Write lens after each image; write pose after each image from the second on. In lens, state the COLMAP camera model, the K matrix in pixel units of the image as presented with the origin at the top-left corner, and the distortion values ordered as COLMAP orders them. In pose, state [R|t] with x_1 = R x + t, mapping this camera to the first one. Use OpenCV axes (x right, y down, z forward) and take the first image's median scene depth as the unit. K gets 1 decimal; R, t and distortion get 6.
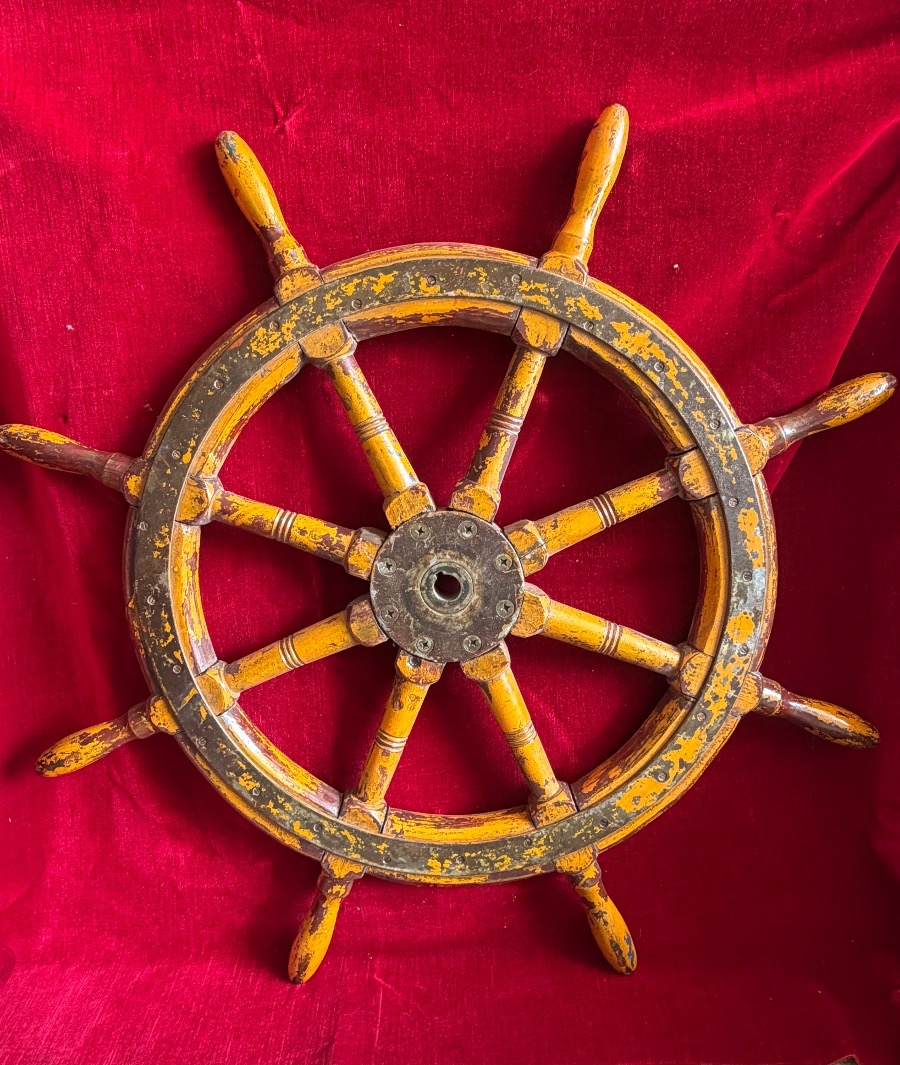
lens RADIAL K [[742.5, 0, 450.0], [0, 742.5, 532.5], [0, 0, 1]] dist [-0.000758, 0.000224]
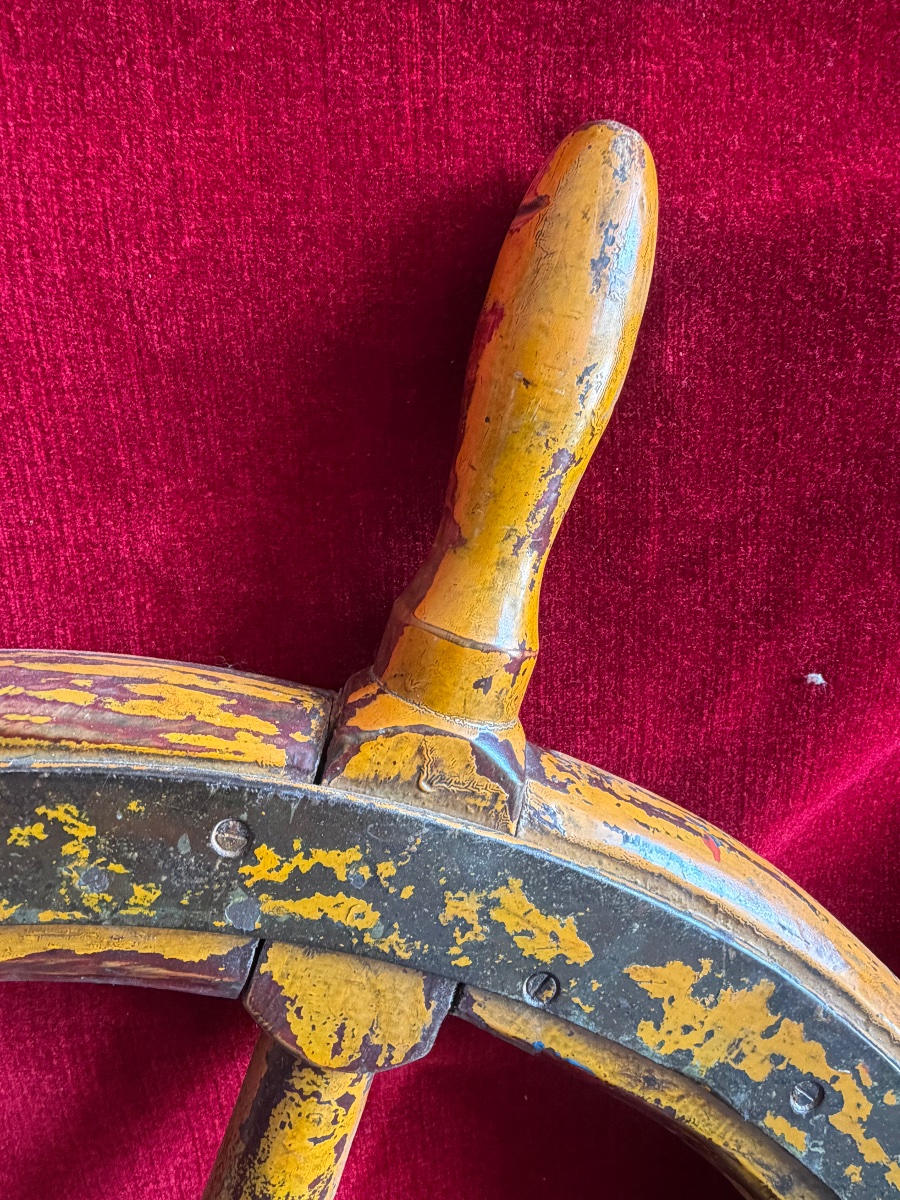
lens RADIAL K [[739.4, 0, 448.4], [0, 739.4, 545.3], [0, 0, 1]] dist [0.000234, -0.000339]
pose [[0.990684, -0.038923, 0.130502, 0.130065], [0.045474, 0.997831, -0.047598, -0.417139], [-0.128366, 0.053089, 0.990305, 0.752616]]
